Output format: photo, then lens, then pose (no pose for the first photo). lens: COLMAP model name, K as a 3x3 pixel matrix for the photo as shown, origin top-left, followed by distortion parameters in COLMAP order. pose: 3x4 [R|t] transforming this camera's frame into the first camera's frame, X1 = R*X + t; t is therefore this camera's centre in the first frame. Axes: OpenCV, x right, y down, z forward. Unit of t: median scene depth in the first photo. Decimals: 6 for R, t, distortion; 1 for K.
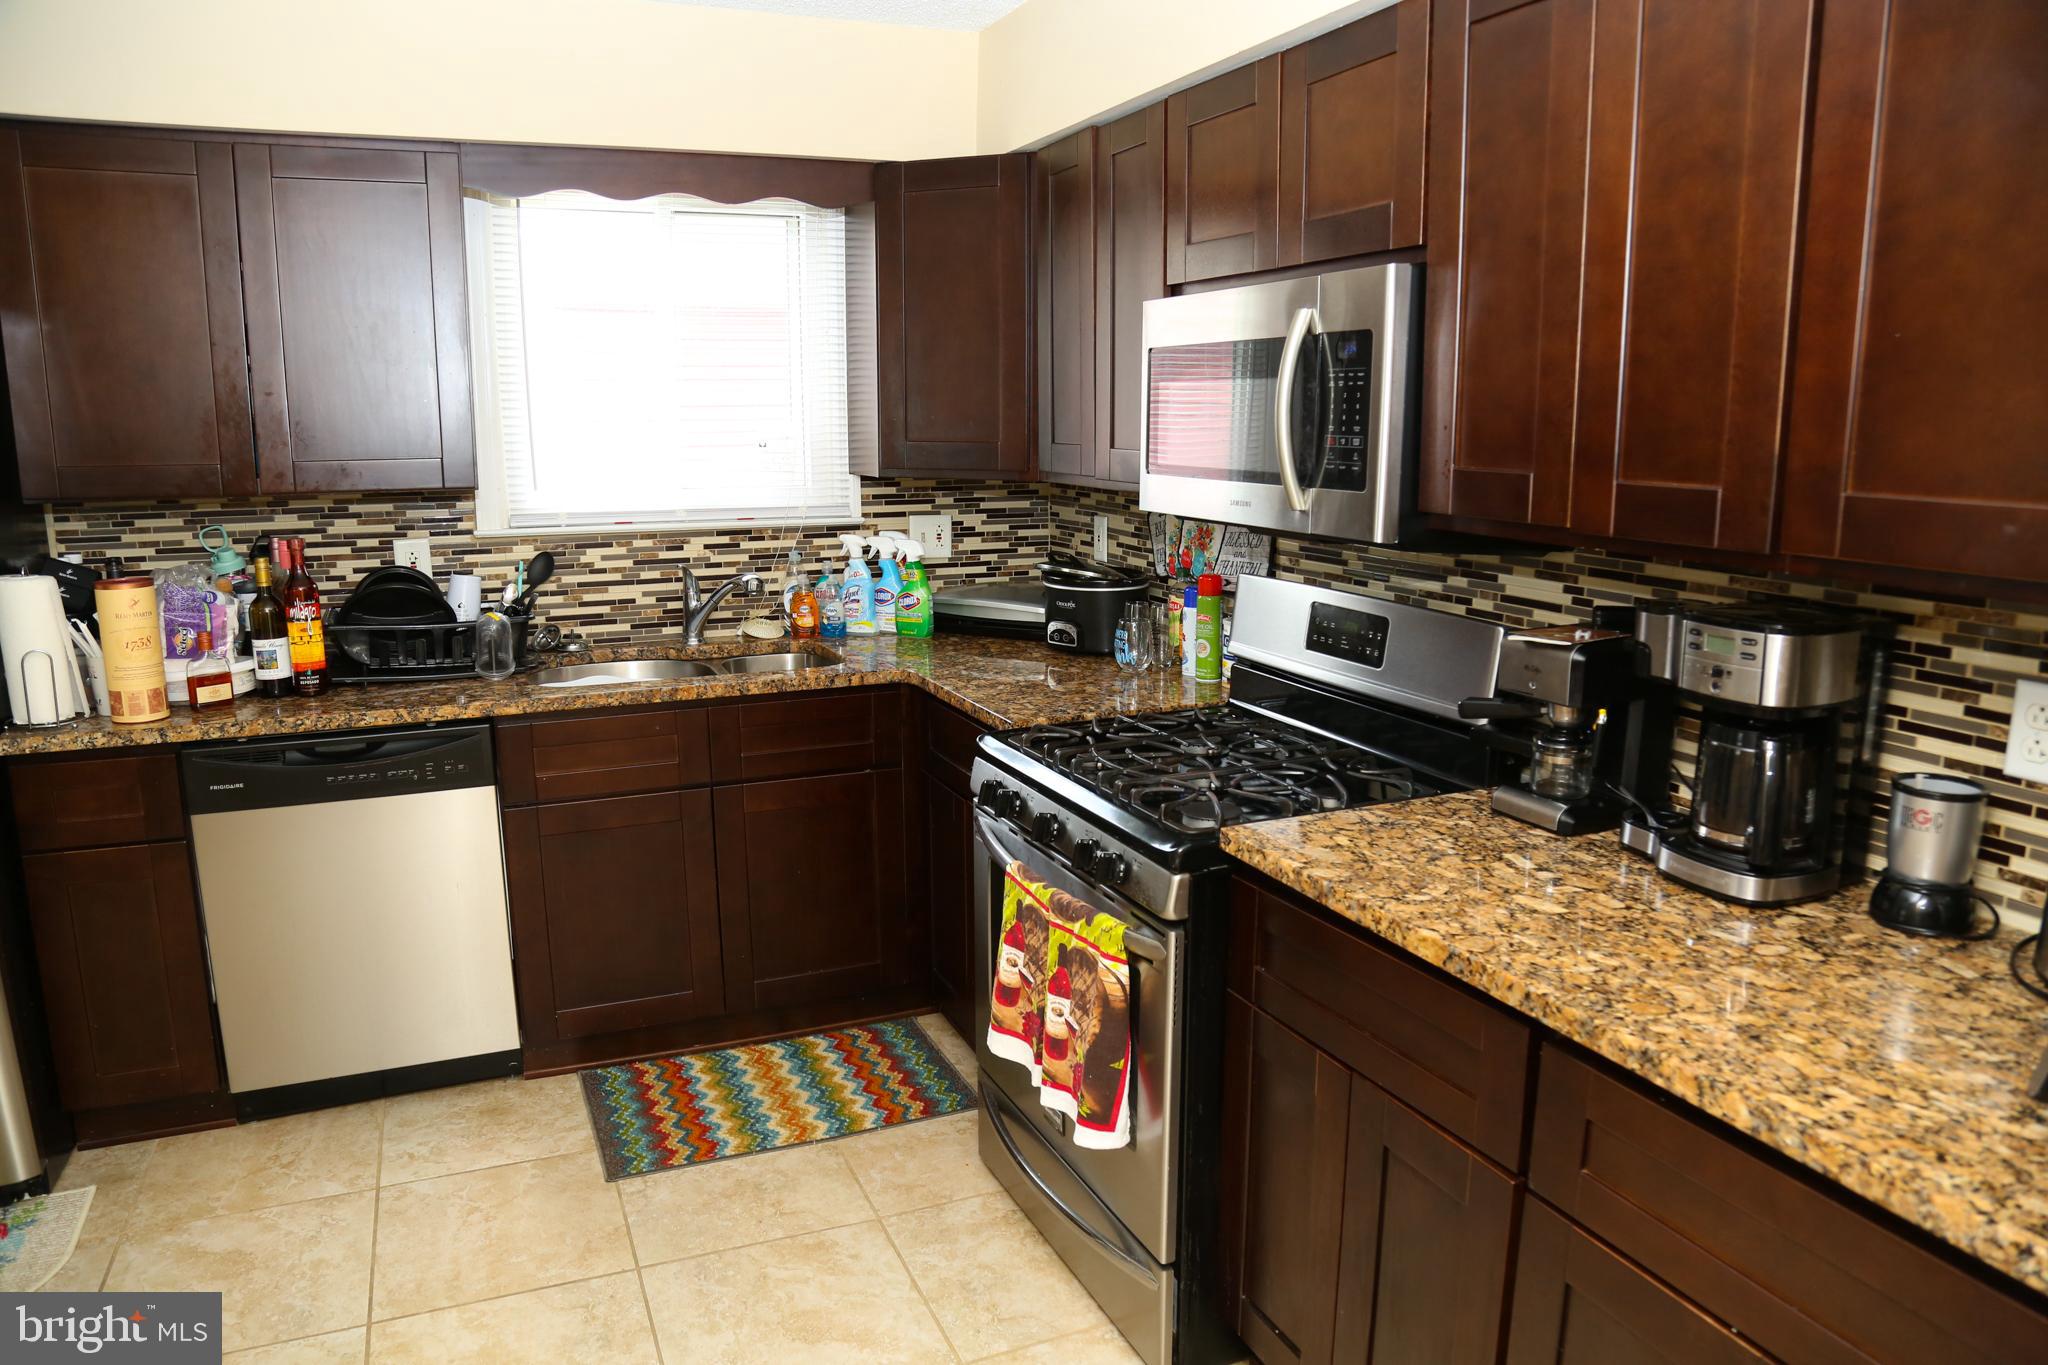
lens RADIAL K [[1381.0, 0, 1019.8], [0, 1381.0, 683.1], [0, 0, 1]] dist [-0.097295, 0.037551]
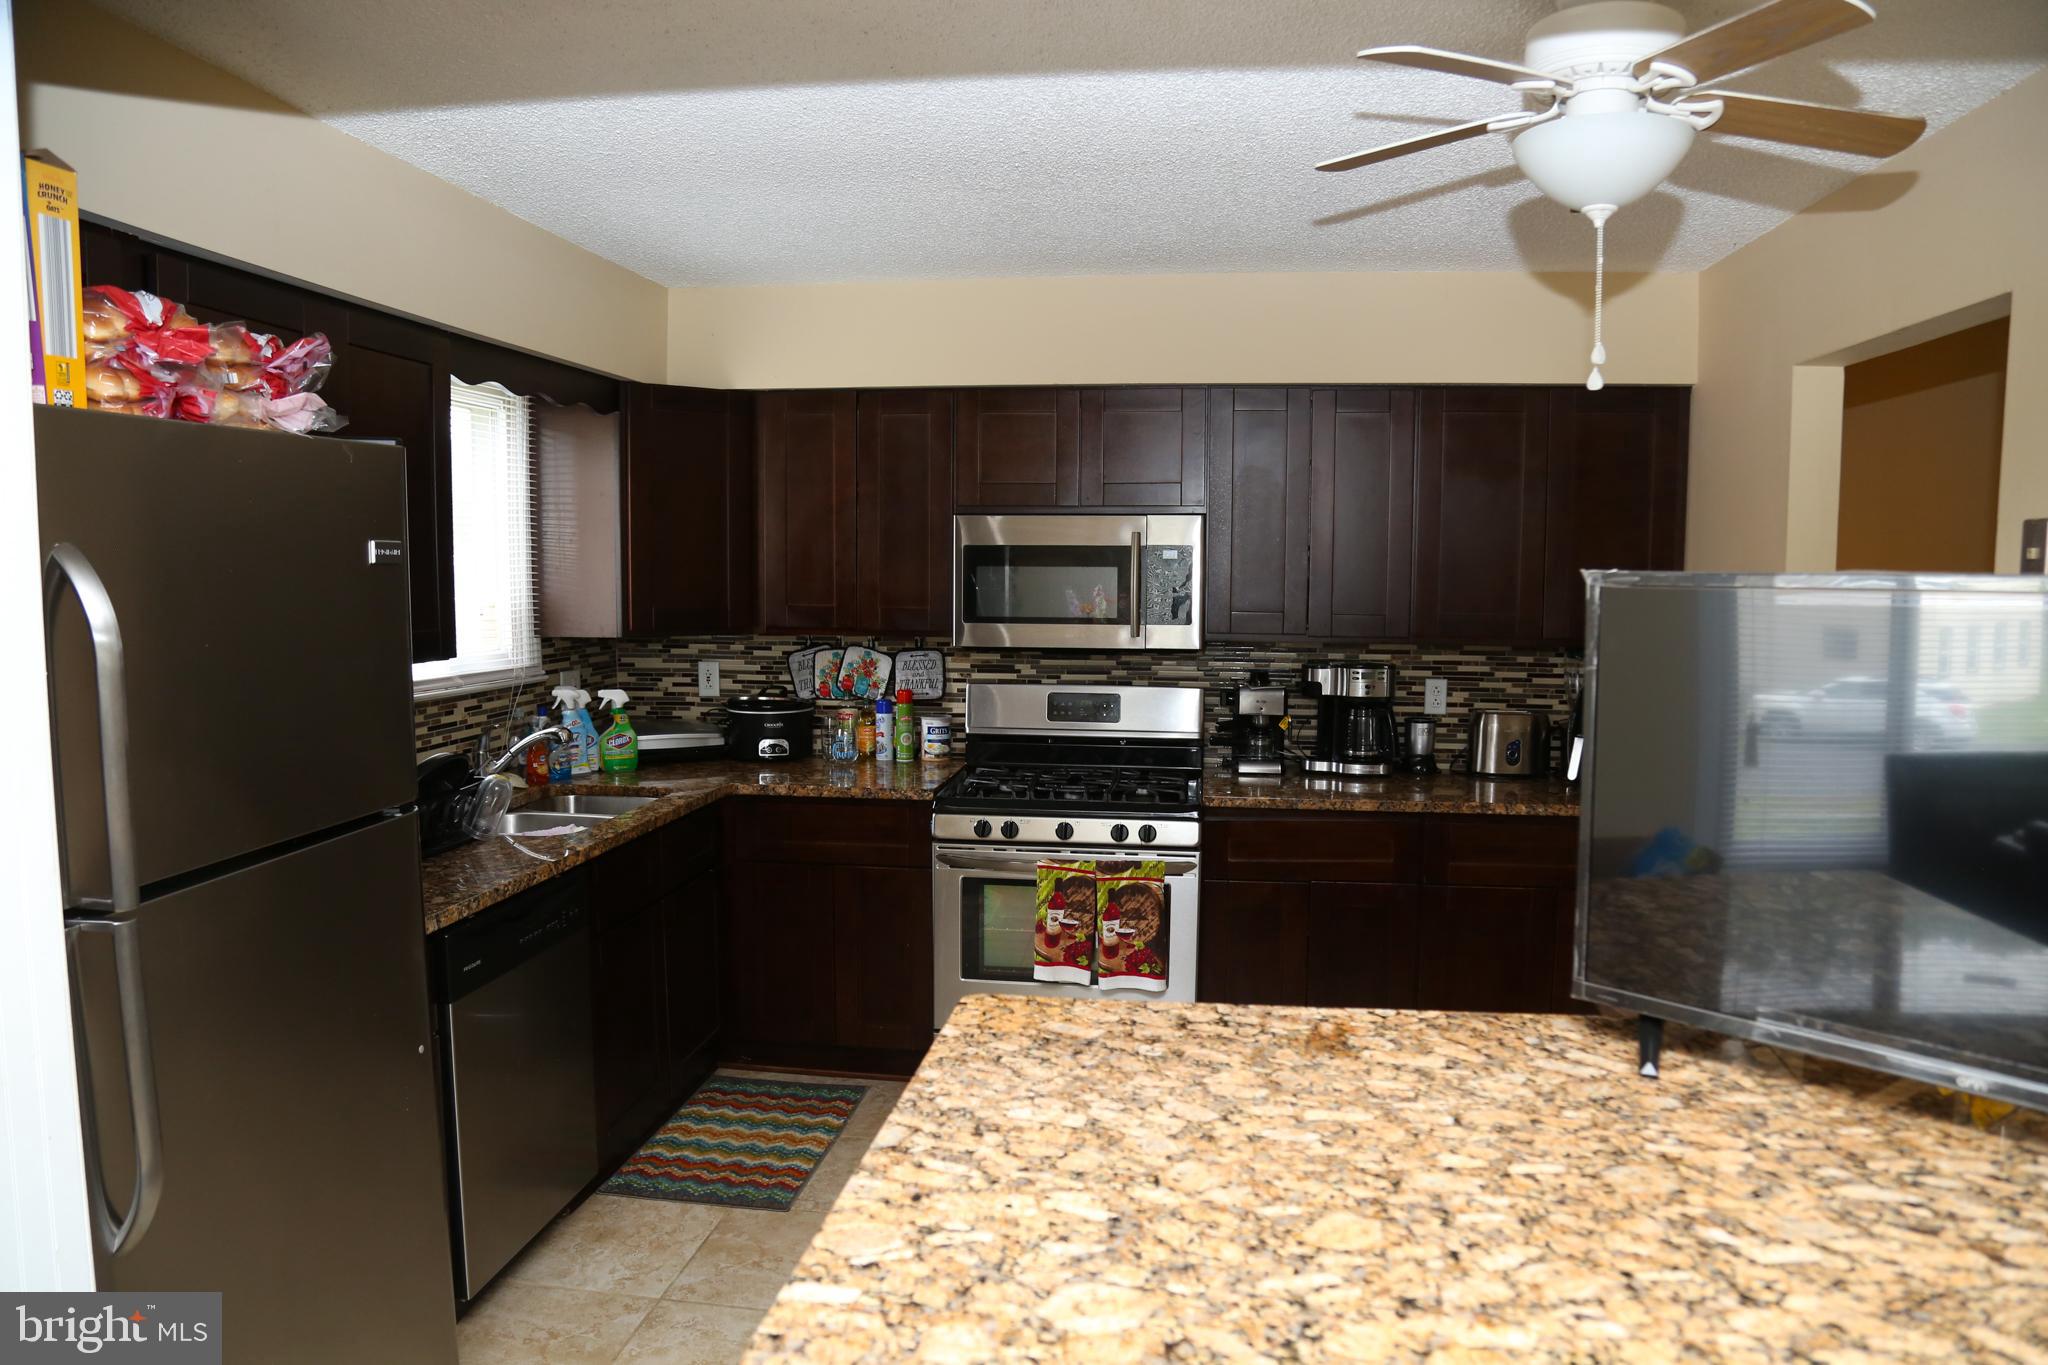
lens RADIAL K [[1381.0, 0, 1025.3], [0, 1381.0, 686.2], [0, 0, 1]] dist [-0.097295, 0.037551]
pose [[0.515806, -0.071012, 0.853757, -0.920665], [0.158810, 0.987212, -0.013834, -0.034932], [-0.841857, 0.142721, 0.520487, 0.089945]]
